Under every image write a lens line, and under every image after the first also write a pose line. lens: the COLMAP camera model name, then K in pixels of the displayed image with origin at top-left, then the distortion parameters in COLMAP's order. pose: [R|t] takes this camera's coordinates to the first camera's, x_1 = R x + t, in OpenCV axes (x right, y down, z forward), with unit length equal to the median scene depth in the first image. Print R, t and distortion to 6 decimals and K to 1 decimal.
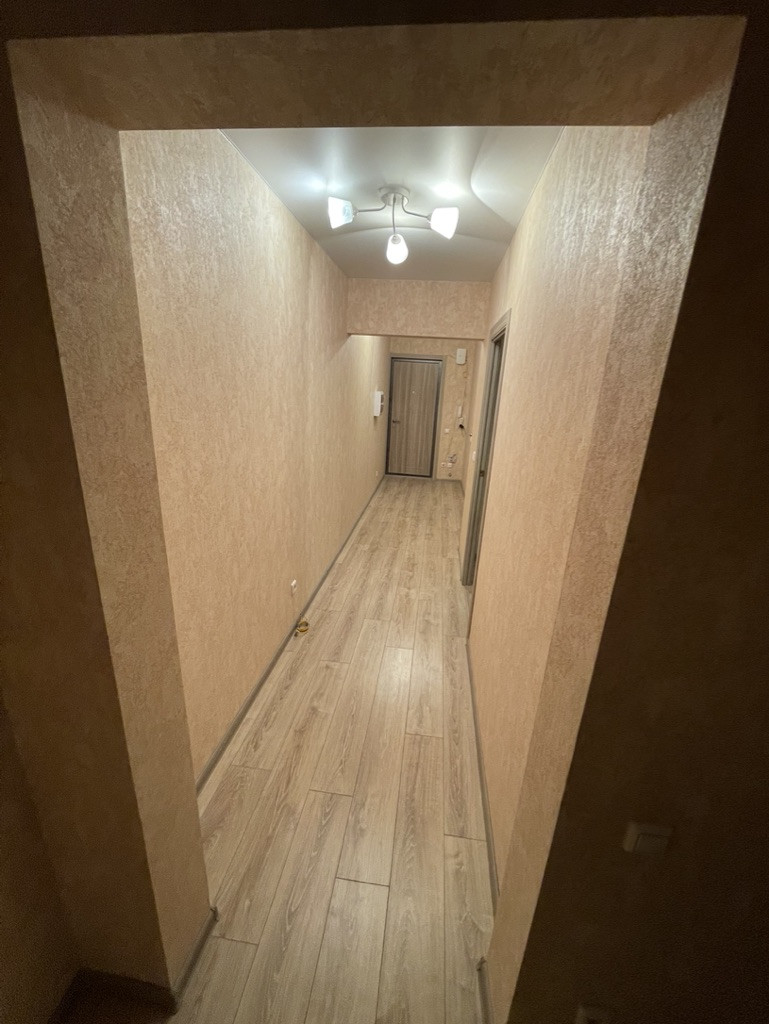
lens RADIAL K [[415.4, 0, 385.0], [0, 415.4, 513.4], [0, 0, 1]] dist [0.002980, -0.000453]
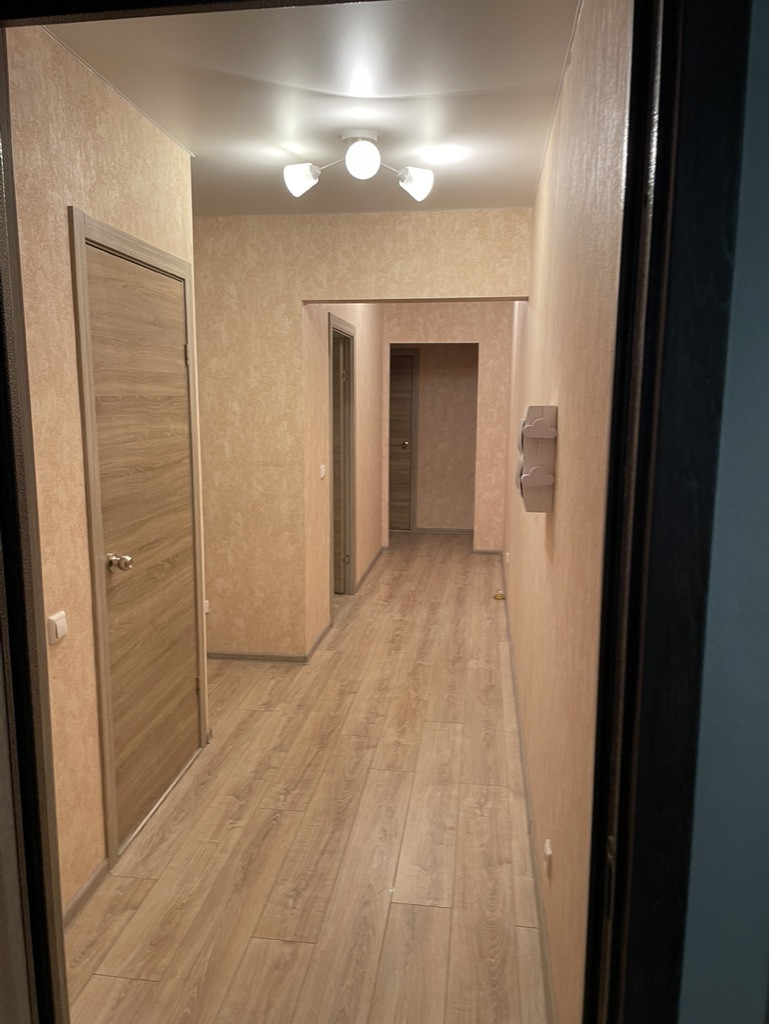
lens RADIAL K [[763.8, 0, 380.6], [0, 763.8, 509.5], [0, 0, 1]] dist [0.006505, -0.003256]
pose [[-0.998614, -0.052634, 0.000190, 0.087775], [-0.047280, 0.898603, 0.436209, -0.538532], [-0.023130, 0.435595, -0.899845, 1.799702]]
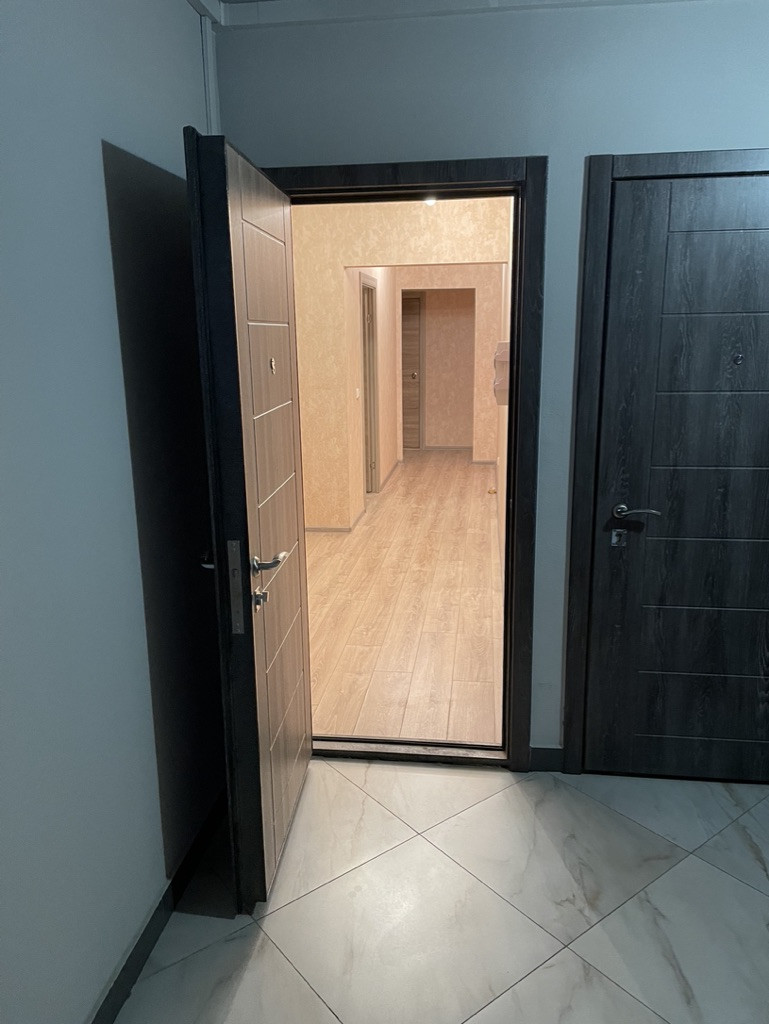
lens RADIAL K [[763.8, 0, 386.1], [0, 763.8, 517.7], [0, 0, 1]] dist [0.006505, -0.003256]
pose [[-0.999469, -0.032045, -0.005834, 0.119531], [-0.030440, 0.855248, 0.517325, -0.660078], [-0.011588, 0.517228, -0.855769, 2.163651]]
